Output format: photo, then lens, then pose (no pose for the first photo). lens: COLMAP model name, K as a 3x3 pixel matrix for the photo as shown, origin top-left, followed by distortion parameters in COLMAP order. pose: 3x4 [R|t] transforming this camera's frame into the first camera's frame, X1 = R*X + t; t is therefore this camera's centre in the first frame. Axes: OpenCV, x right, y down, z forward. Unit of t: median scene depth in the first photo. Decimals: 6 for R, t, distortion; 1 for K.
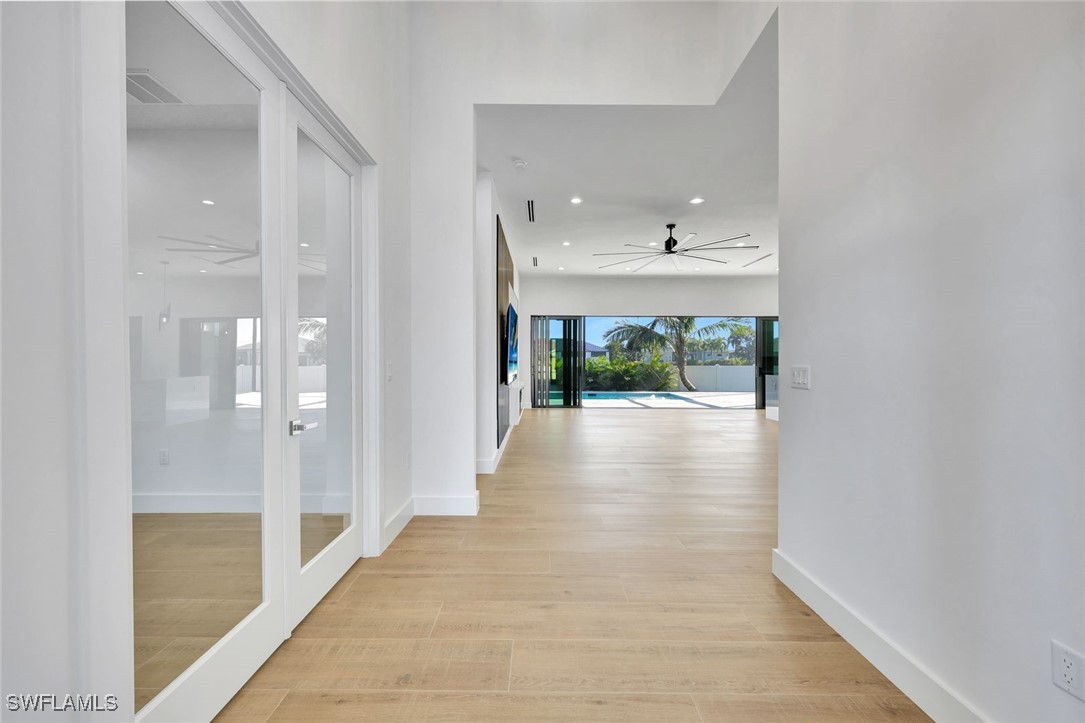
lens RADIAL K [[437.6, 0, 541.7], [0, 437.6, 359.3], [0, 0, 1]] dist [-0.000746, 0.000263]
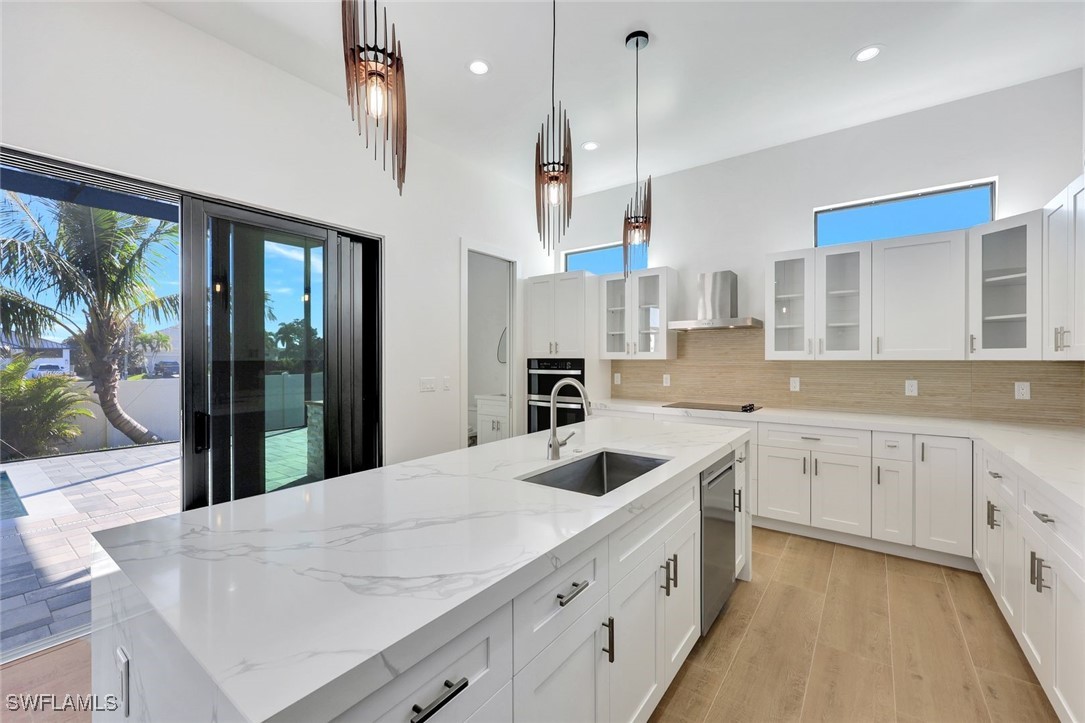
lens RADIAL K [[437.6, 0, 541.7], [0, 437.6, 359.3], [0, 0, 1]] dist [-0.000746, 0.000263]
pose [[0.595836, -0.011061, 0.803030, 0.266430], [0.009327, 0.999933, 0.006853, -0.004718], [-0.803052, 0.003406, 0.595899, 0.447502]]
